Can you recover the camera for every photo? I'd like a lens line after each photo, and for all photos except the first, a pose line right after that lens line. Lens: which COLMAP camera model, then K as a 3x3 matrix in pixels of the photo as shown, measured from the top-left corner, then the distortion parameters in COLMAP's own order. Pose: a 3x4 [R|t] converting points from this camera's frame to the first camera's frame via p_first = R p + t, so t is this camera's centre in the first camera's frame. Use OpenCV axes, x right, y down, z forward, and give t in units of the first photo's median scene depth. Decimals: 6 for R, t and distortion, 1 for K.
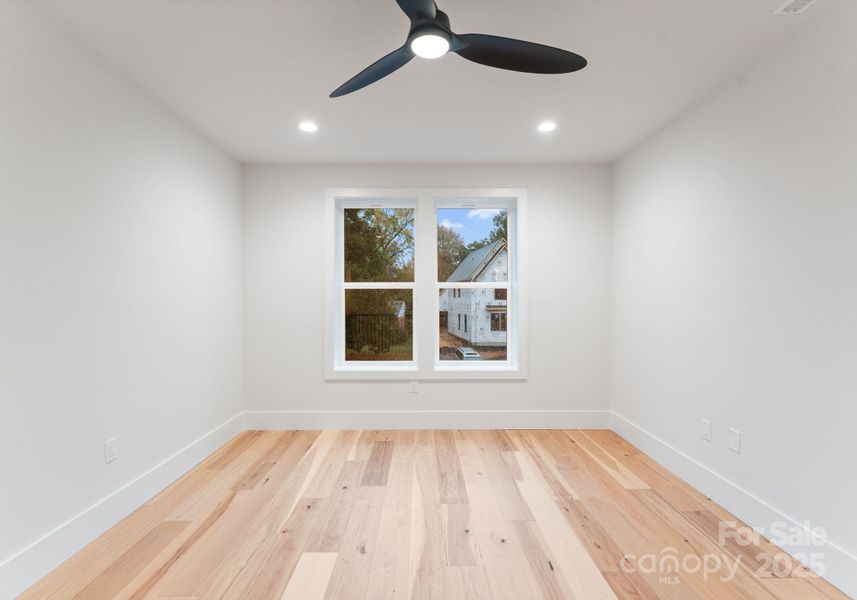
lens RADIAL K [[322.5, 0, 432.2], [0, 322.5, 309.0], [0, 0, 1]] dist [0.000246, 0.000029]
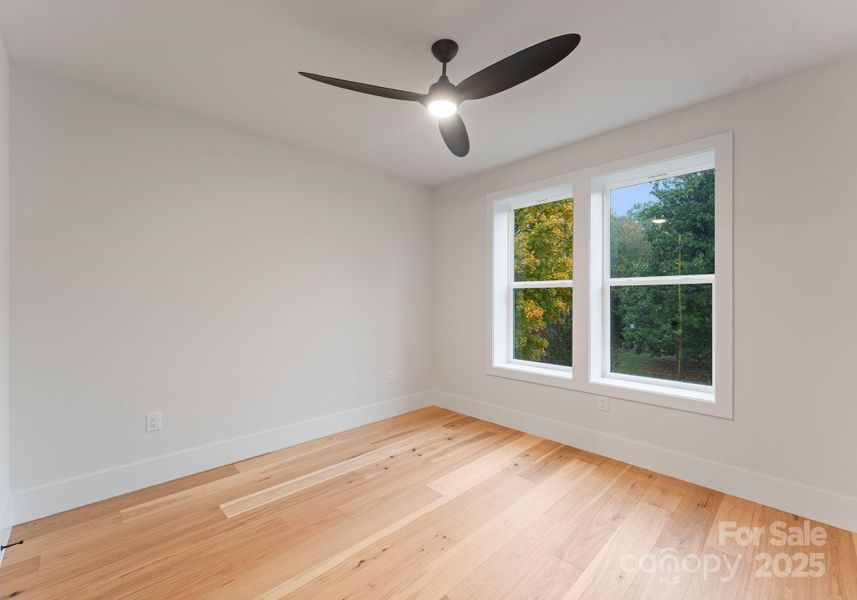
lens RADIAL K [[377.8, 0, 428.5], [0, 377.8, 300.0], [0, 0, 1]] dist [0.001317, 0.000306]
pose [[0.685053, 0.007682, -0.728453, 0.397648], [-0.025731, 0.999576, -0.013656, -0.002392], [0.728039, 0.028099, 0.684960, -0.004795]]
